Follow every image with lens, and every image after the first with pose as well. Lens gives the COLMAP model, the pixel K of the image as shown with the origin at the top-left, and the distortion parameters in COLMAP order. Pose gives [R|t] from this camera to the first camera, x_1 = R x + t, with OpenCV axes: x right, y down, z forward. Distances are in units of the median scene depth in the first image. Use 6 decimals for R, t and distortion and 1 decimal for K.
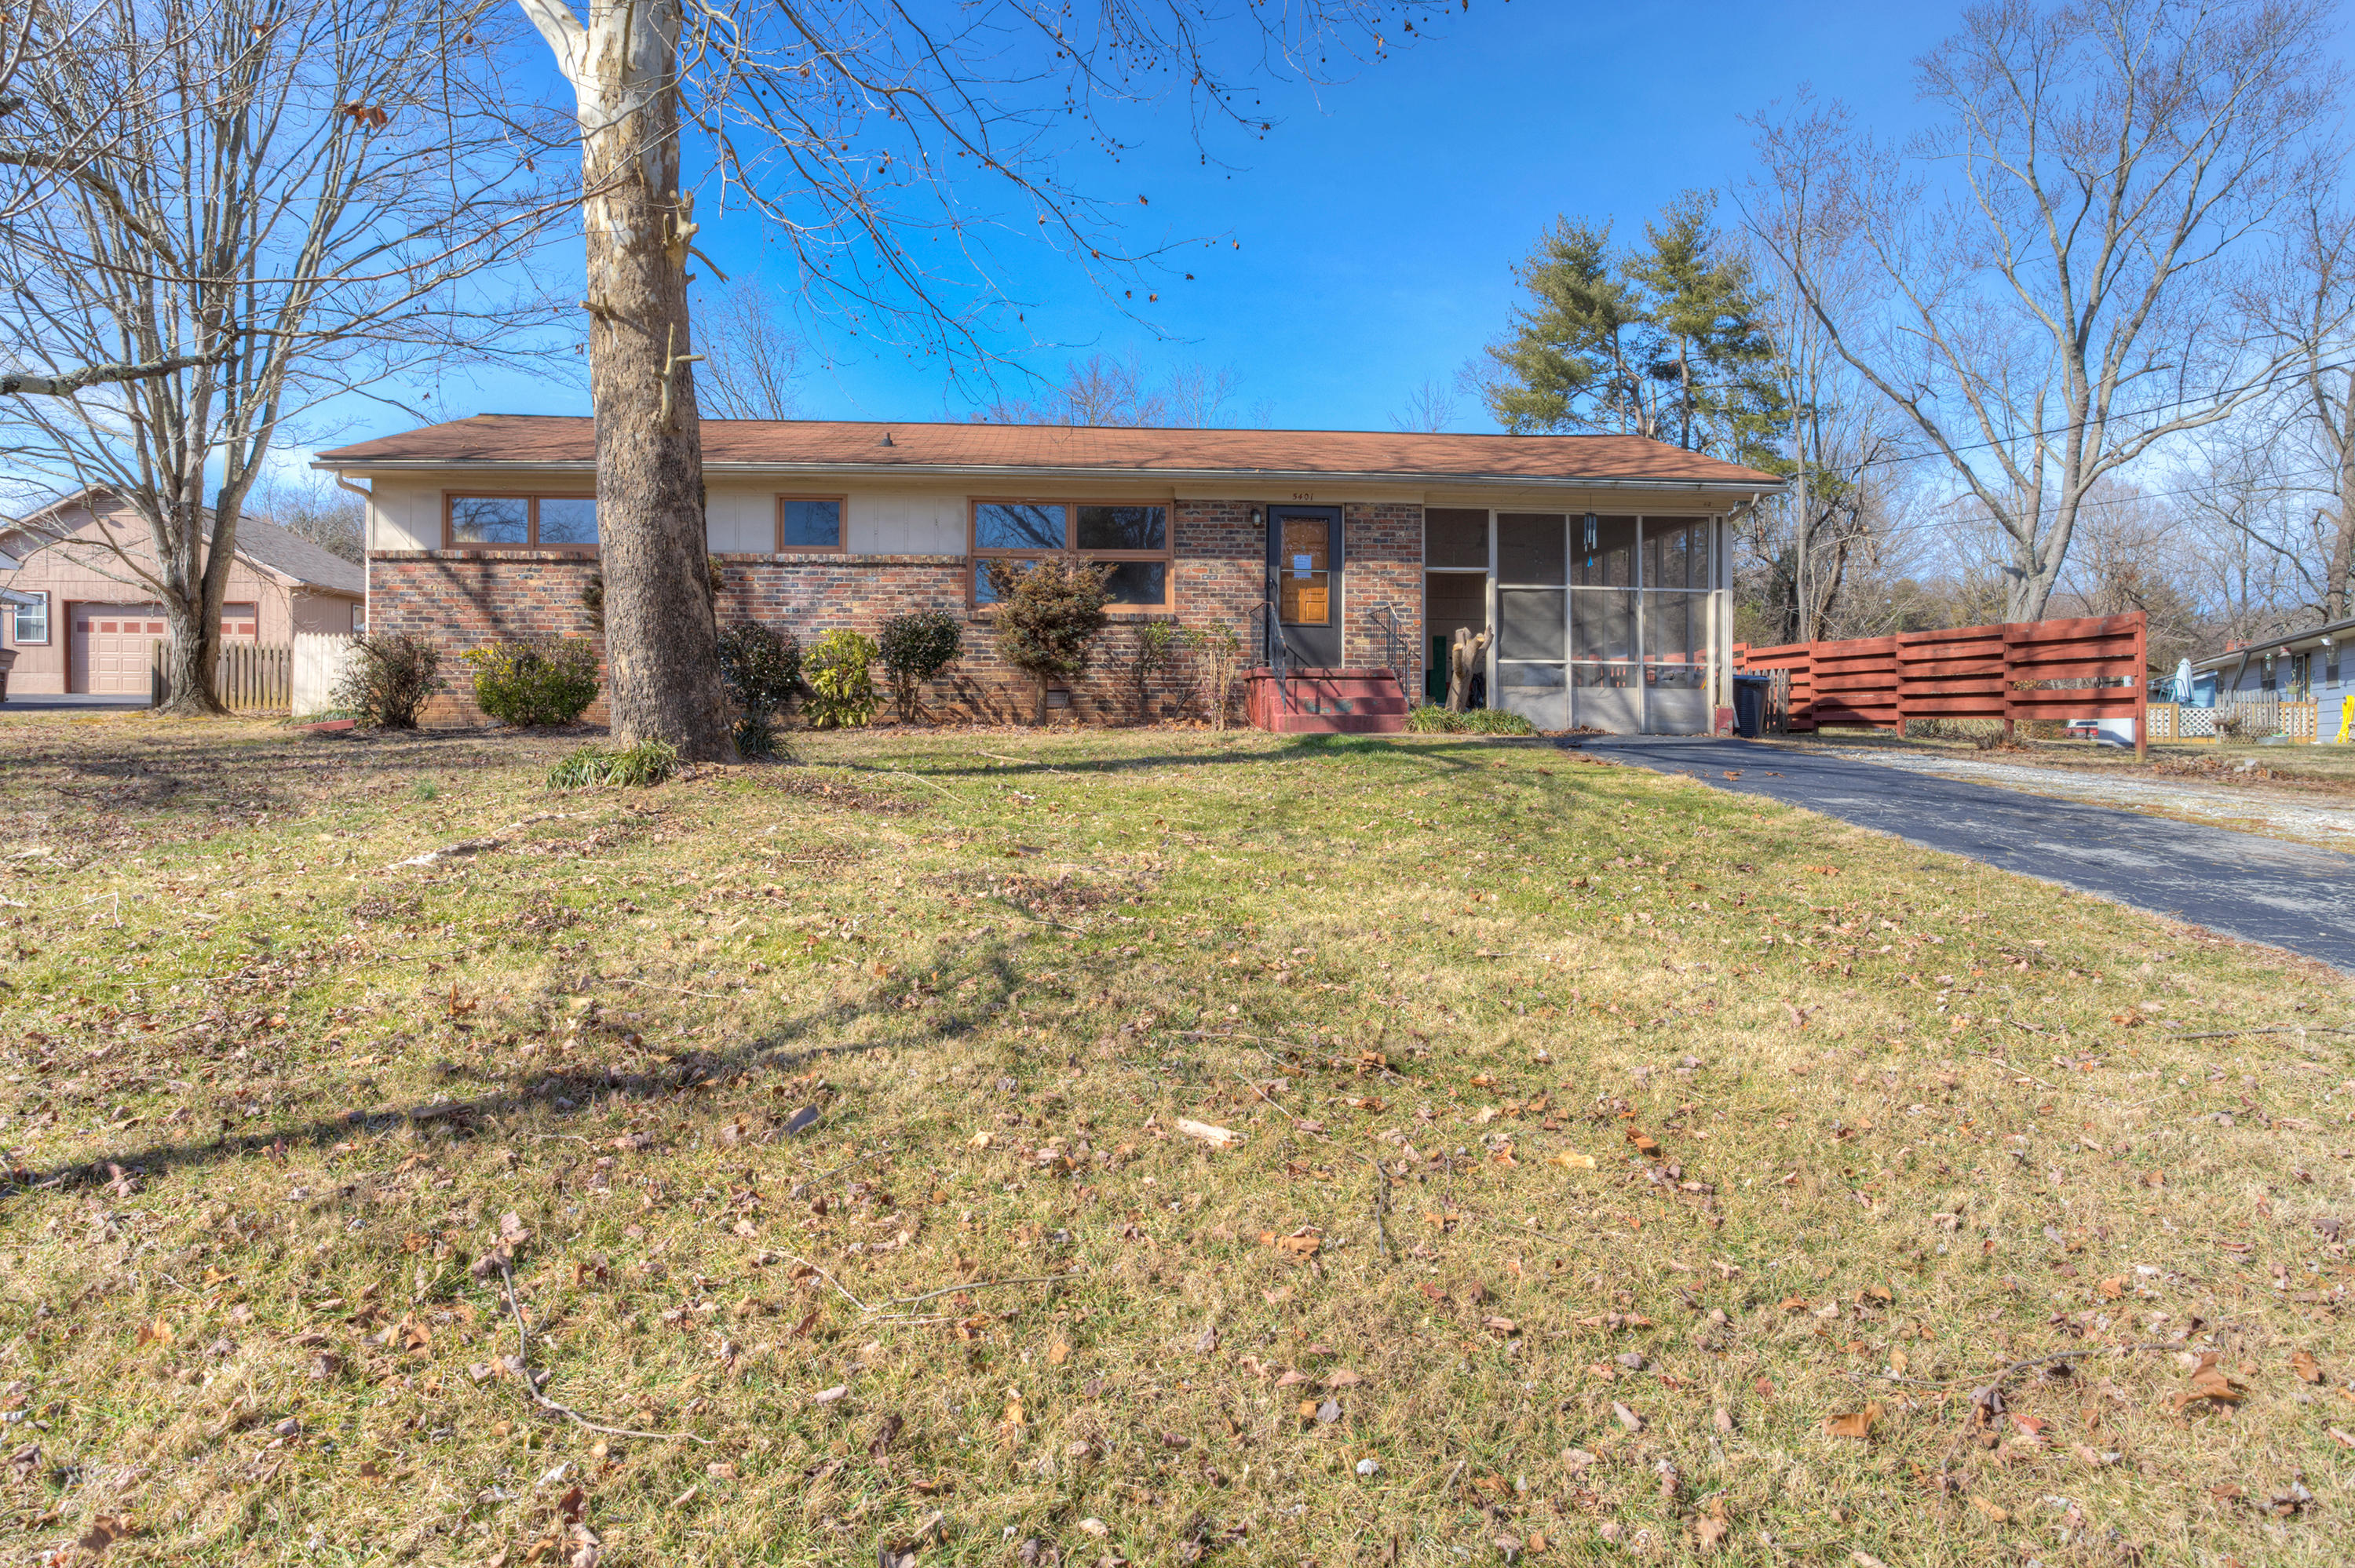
lens RADIAL K [[1495.2, 0, 1178.0], [0, 1495.2, 769.9], [0, 0, 1]] dist [-0.031571, 0.004727]
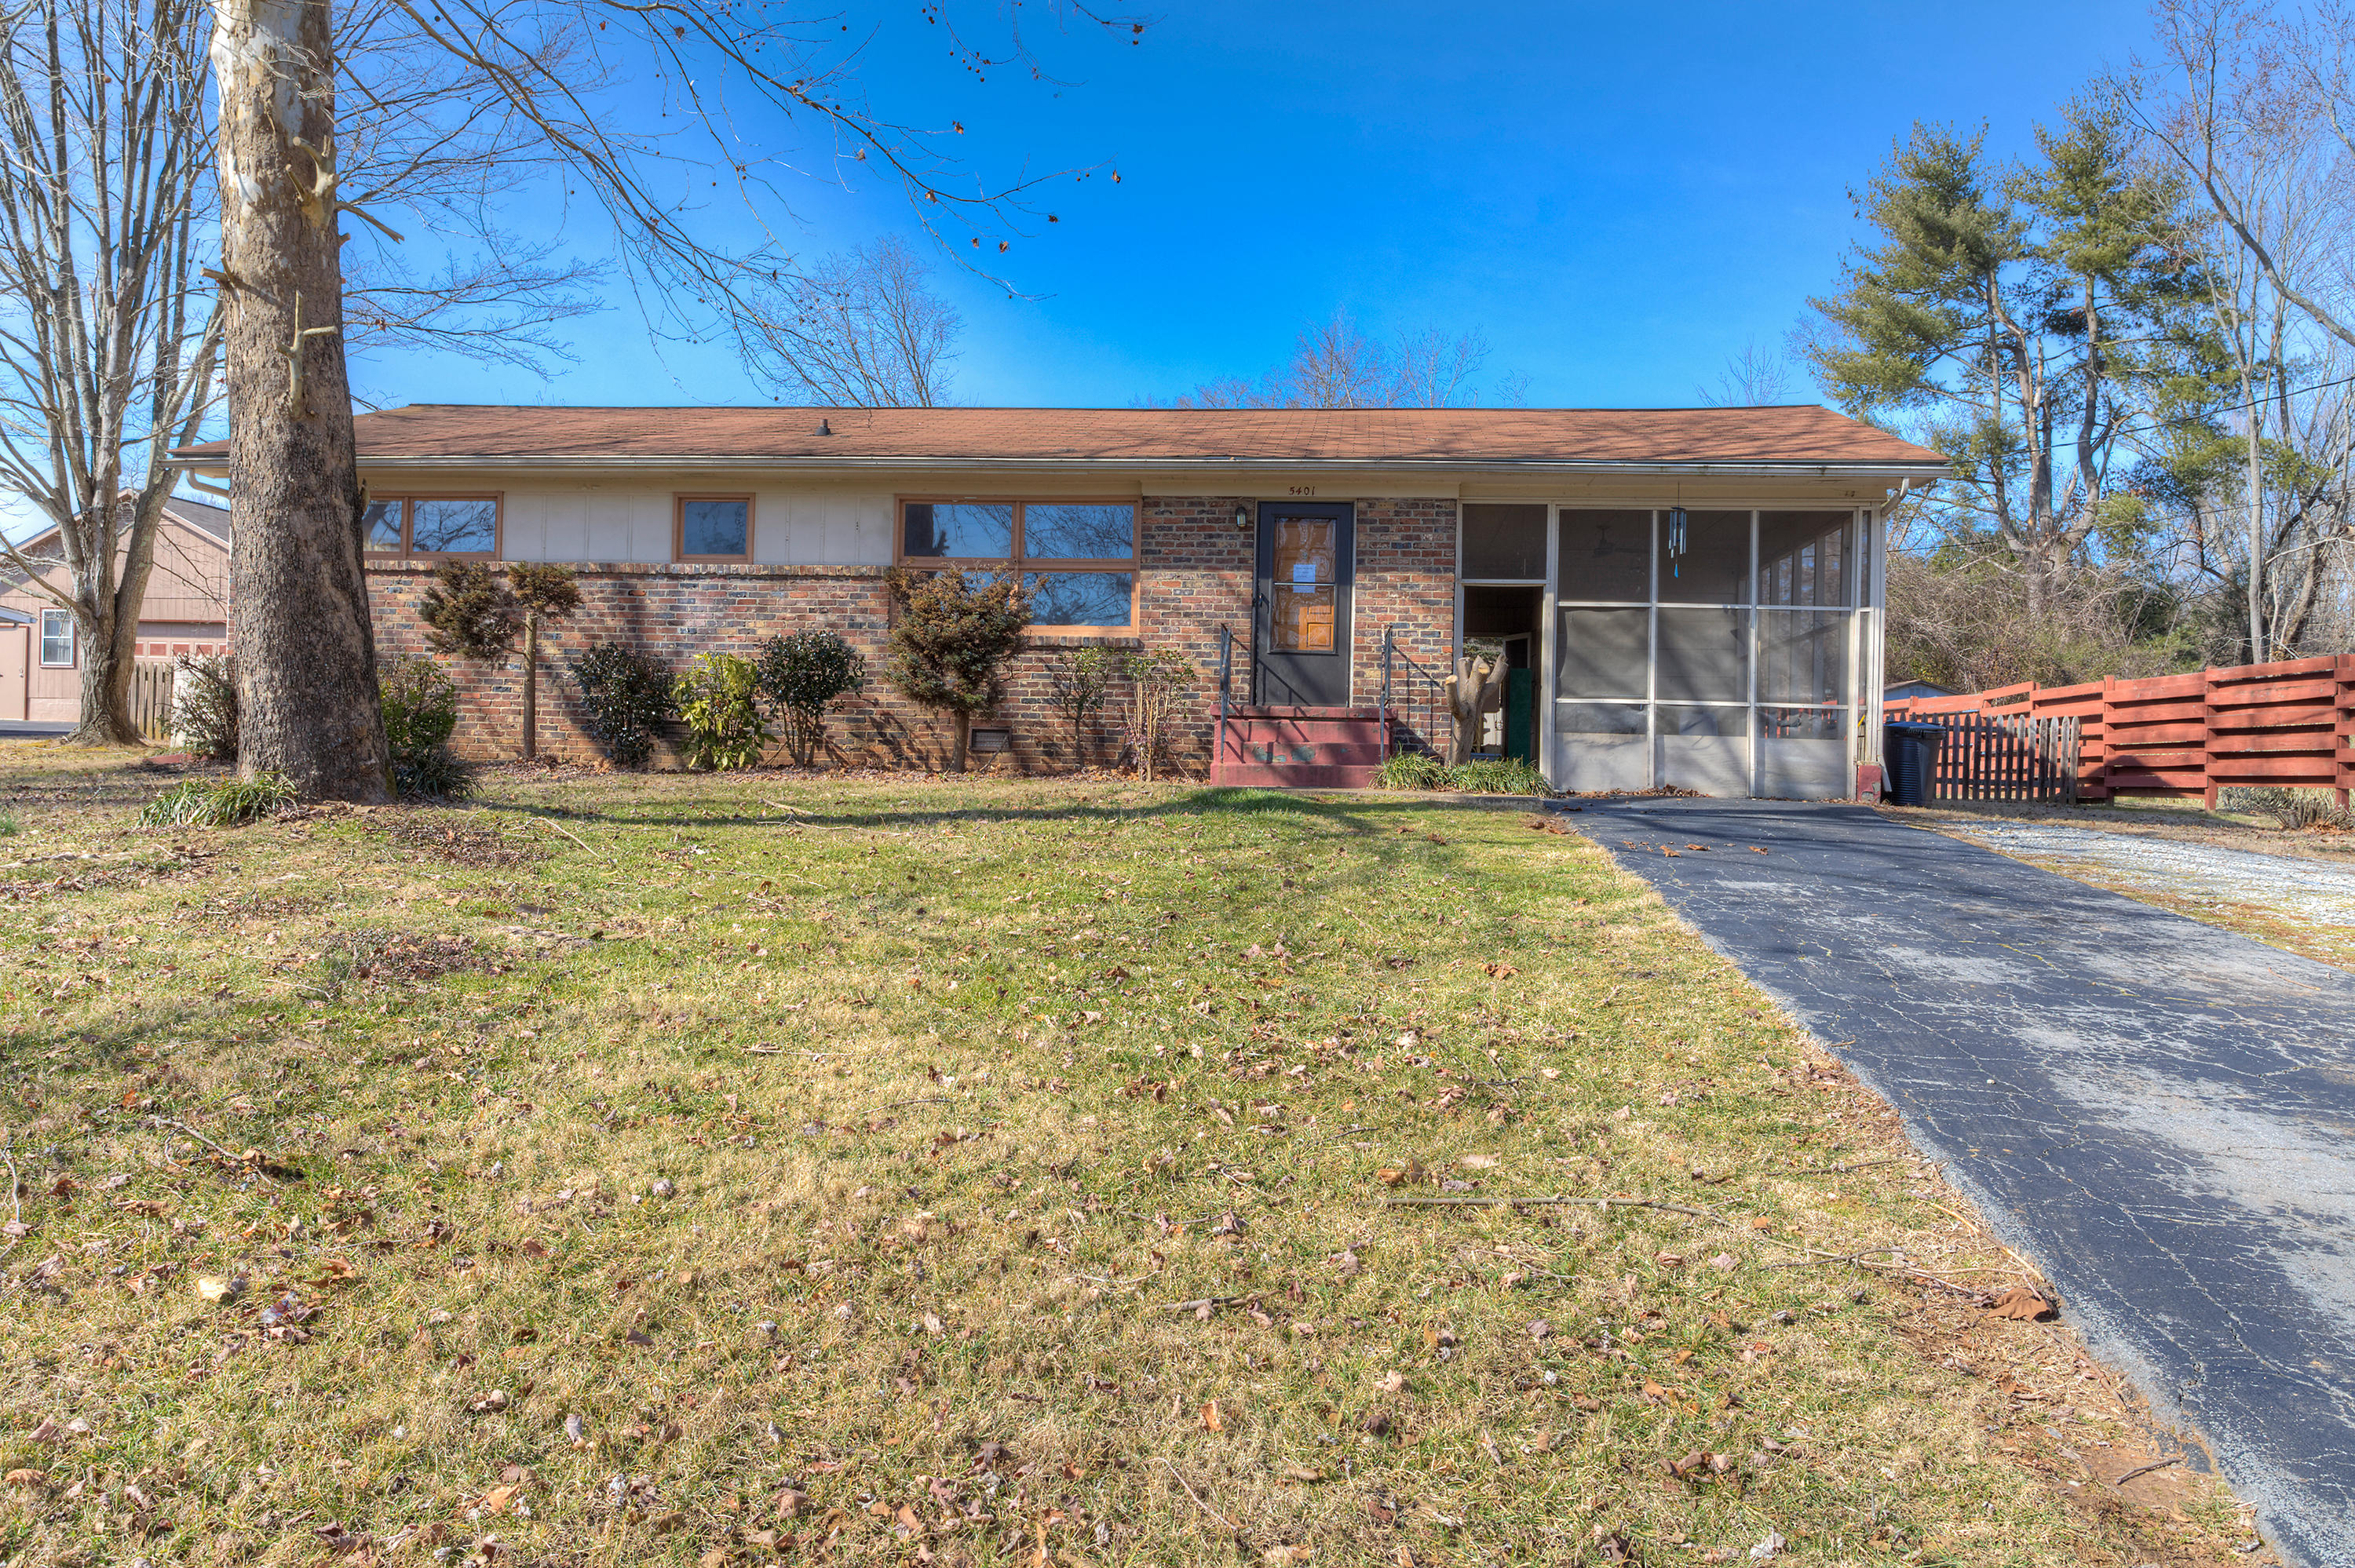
lens RADIAL K [[1843.4, 0, 1178.6], [0, 1843.4, 800.4], [0, 0, 1]] dist [0.008571, -0.013267]
pose [[0.983068, 0.019838, -0.182161, 0.195201], [-0.023569, 0.999554, -0.018343, 0.001382], [0.181716, 0.022326, 0.983098, 0.024557]]
